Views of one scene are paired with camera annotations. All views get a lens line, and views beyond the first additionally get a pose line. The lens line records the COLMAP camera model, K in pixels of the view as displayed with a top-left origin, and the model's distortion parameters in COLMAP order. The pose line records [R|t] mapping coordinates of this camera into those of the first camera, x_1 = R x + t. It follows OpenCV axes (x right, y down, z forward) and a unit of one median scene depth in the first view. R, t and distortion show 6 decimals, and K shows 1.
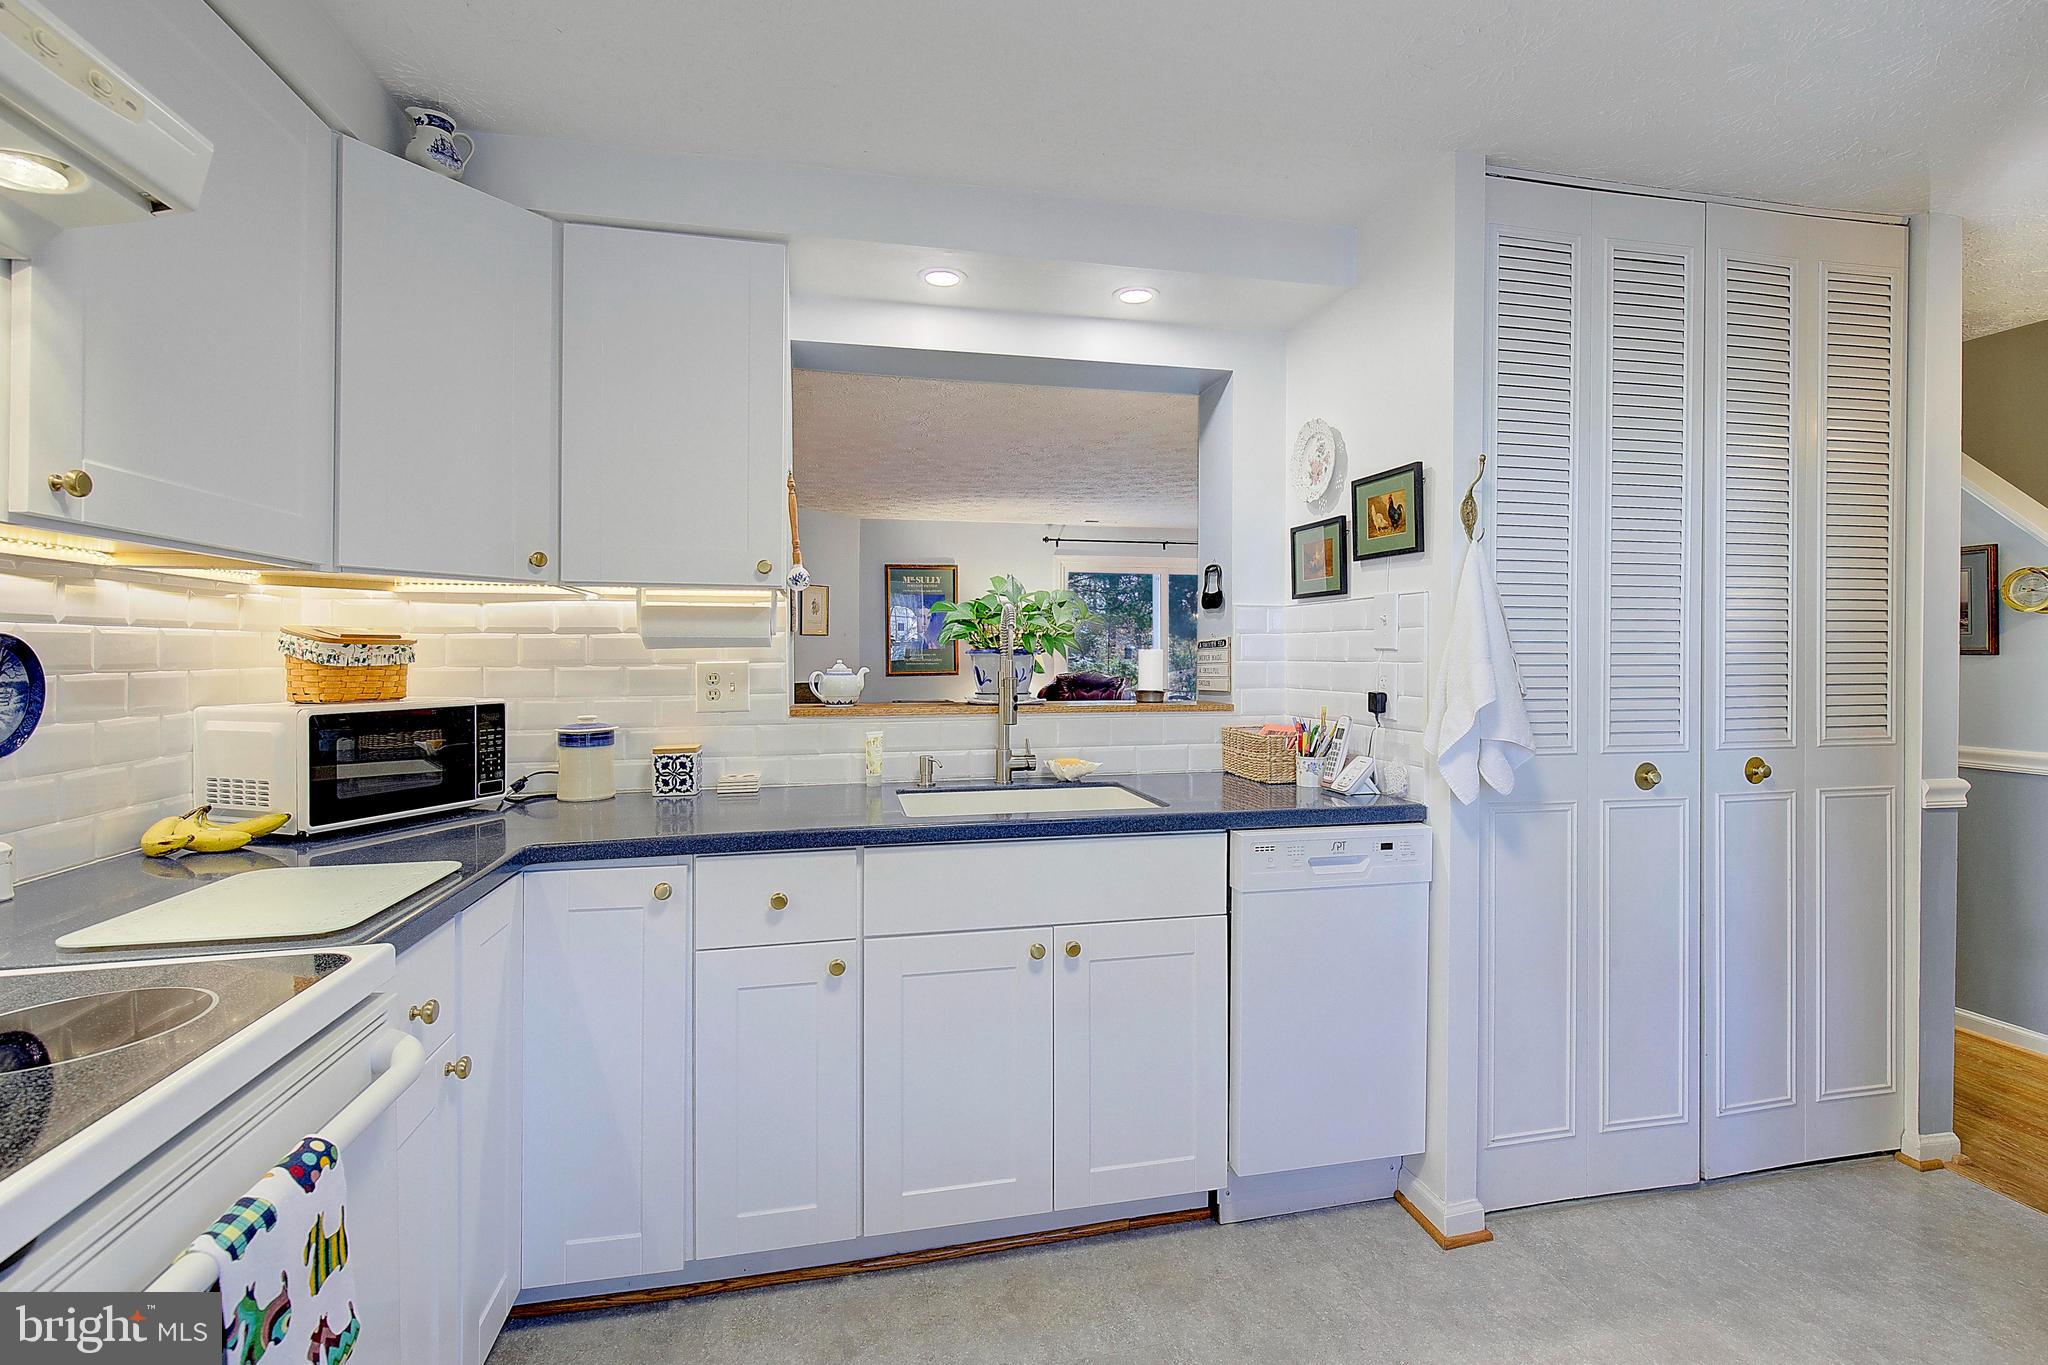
lens RADIAL K [[938.4, 0, 1049.8], [0, 938.4, 666.8], [0, 0, 1]] dist [-0.004129, 0.000251]
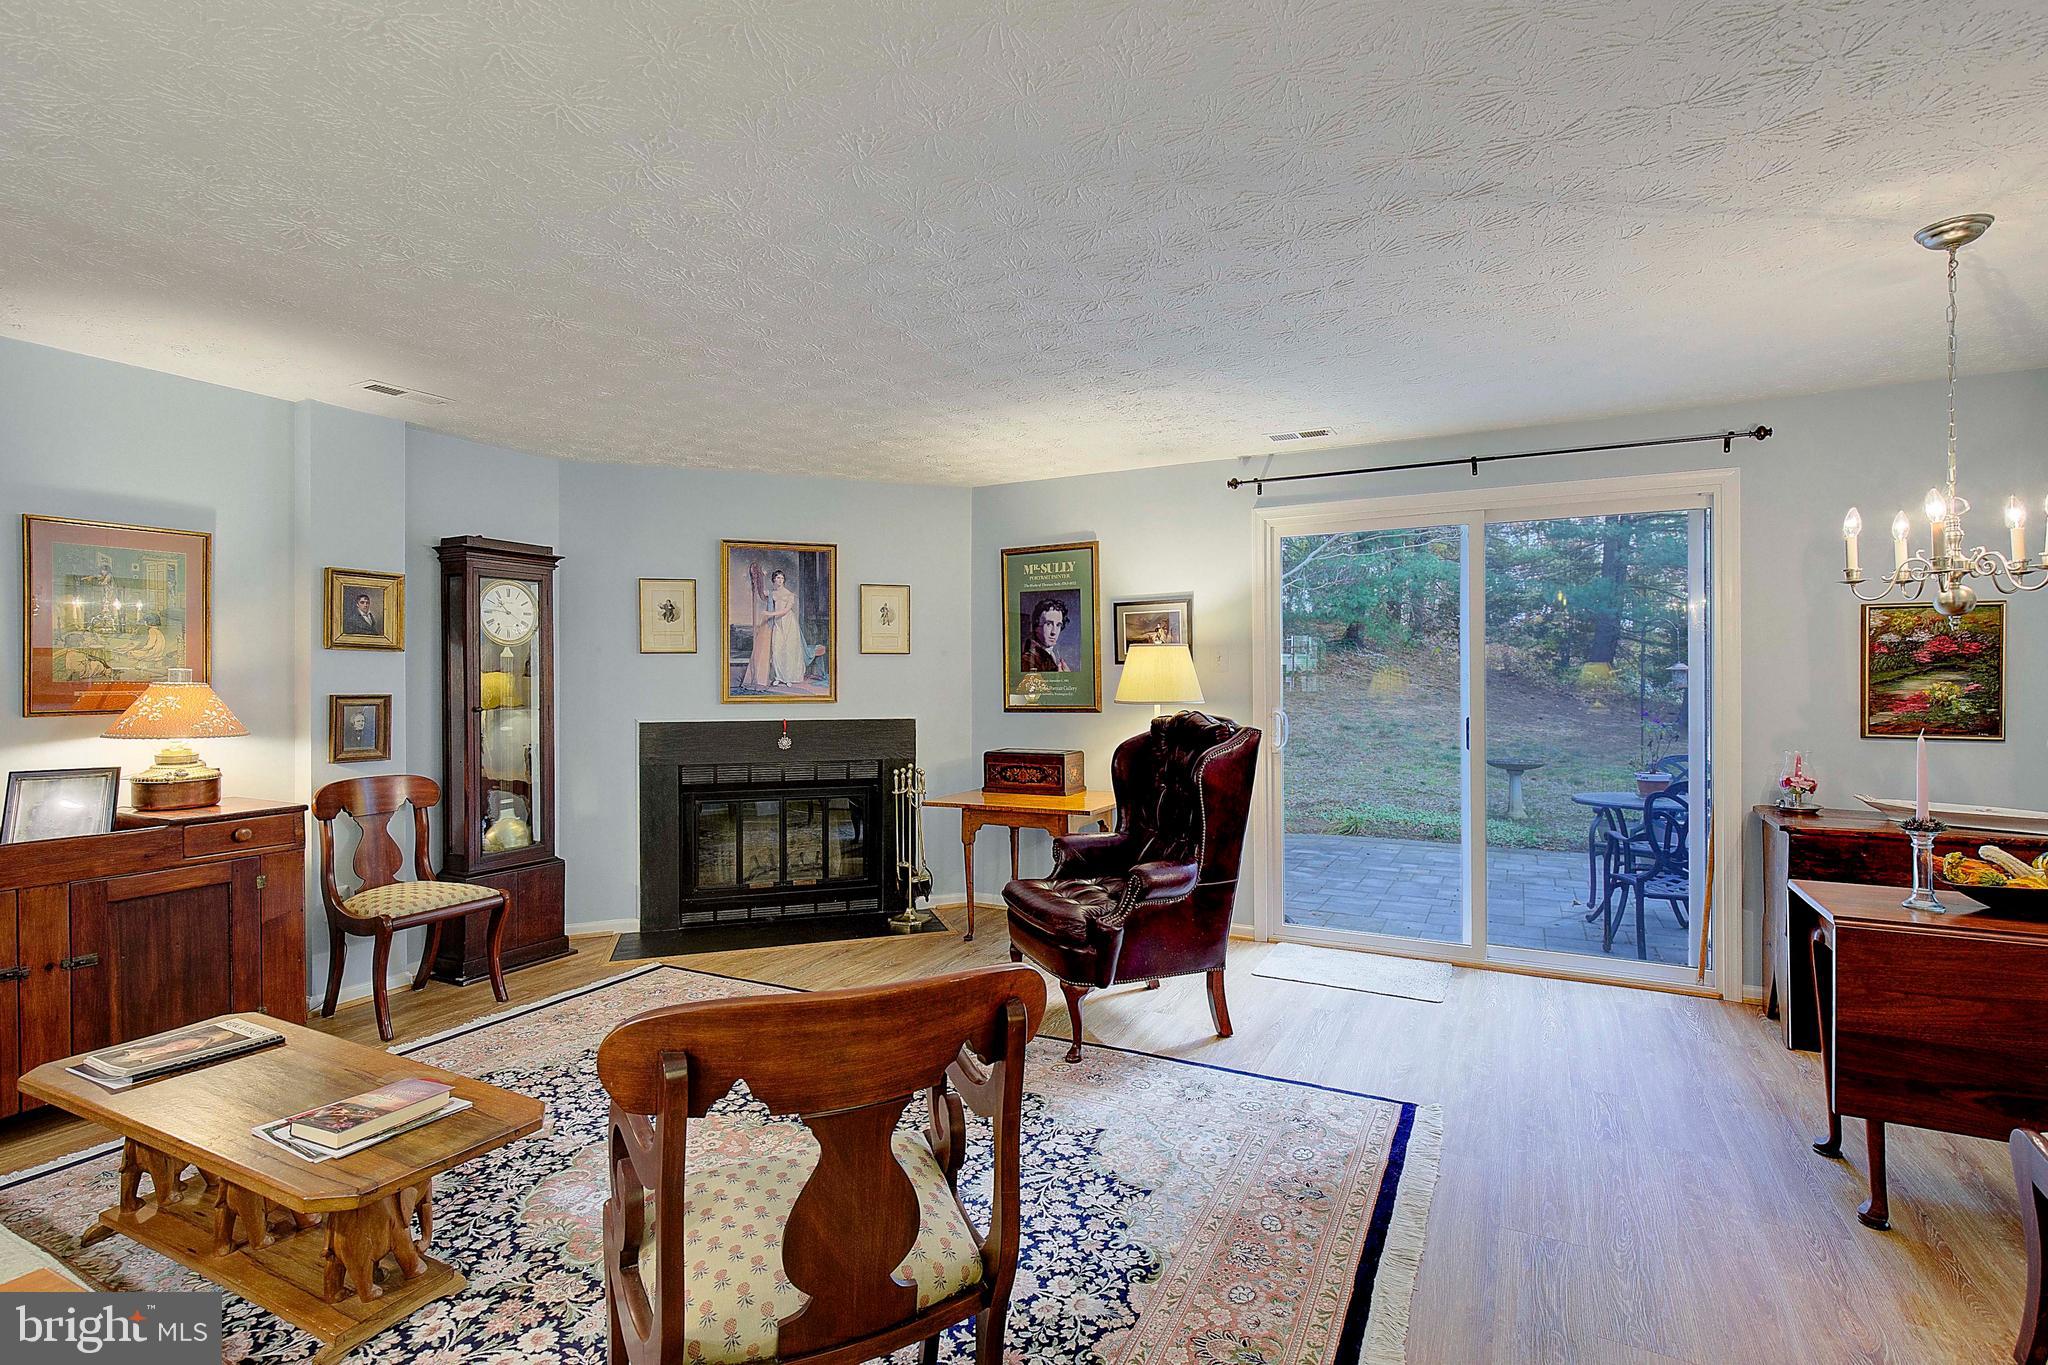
lens RADIAL K [[938.4, 0, 1027.2], [0, 938.4, 684.5], [0, 0, 1]] dist [-0.004129, 0.000251]
pose [[0.766460, 0.001440, -0.642290, 1.039461], [-0.006443, 0.999964, -0.005447, -0.023666], [0.642260, 0.008314, 0.766442, 1.792318]]
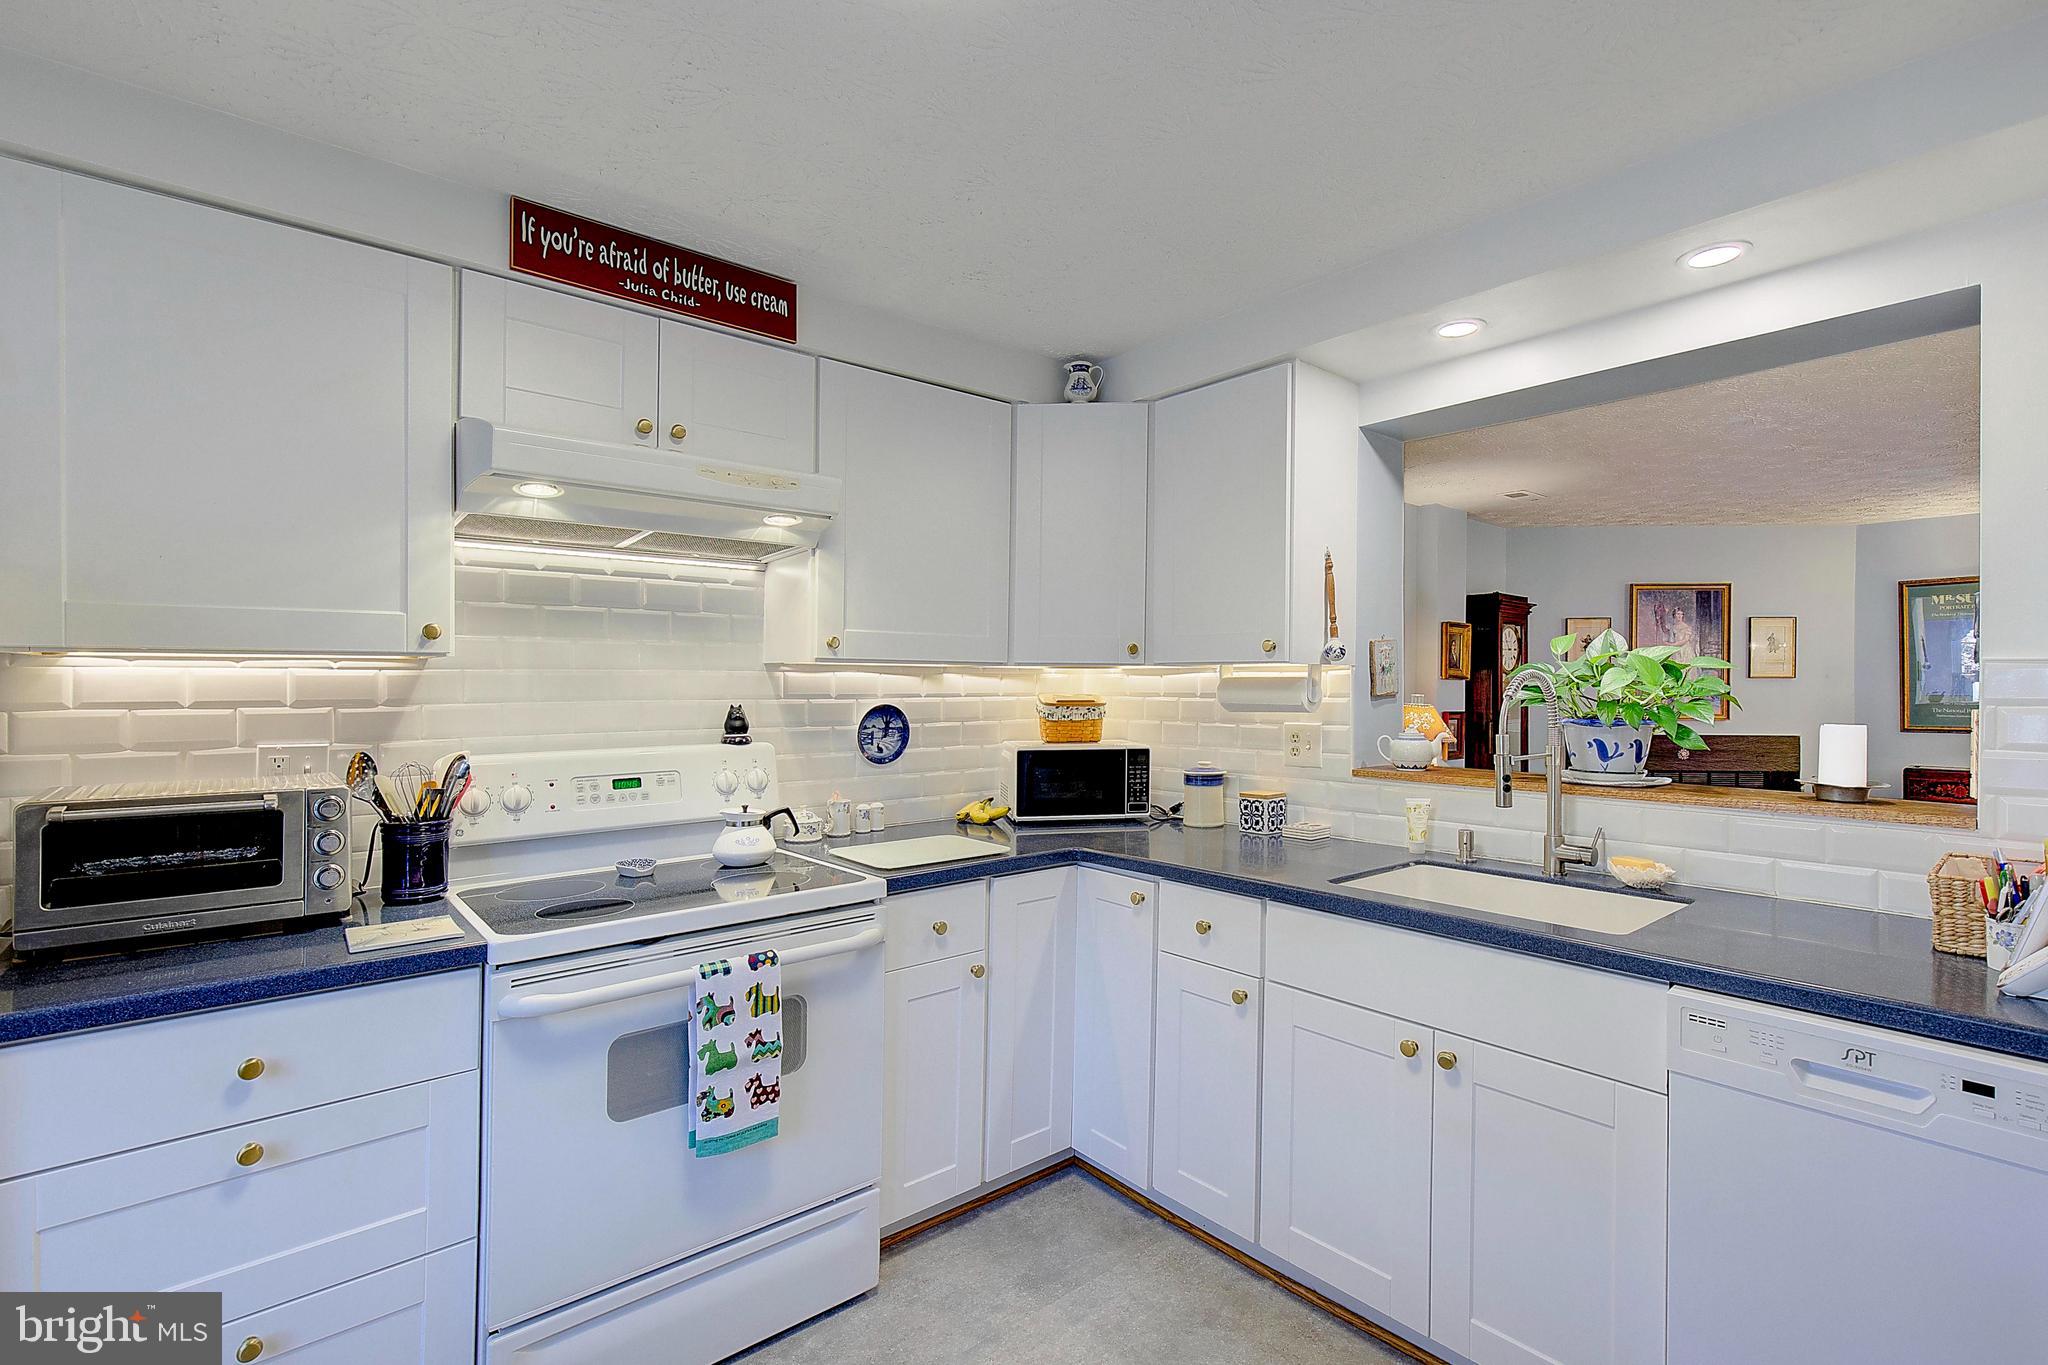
lens RADIAL K [[938.4, 0, 1071.2], [0, 938.4, 688.0], [0, 0, 1]] dist [-0.004129, 0.000251]
pose [[0.478102, 0.005179, -0.878289, 0.609718], [-0.015229, 0.999881, -0.002394, -0.048028], [0.878172, 0.014520, 0.478124, 0.230984]]
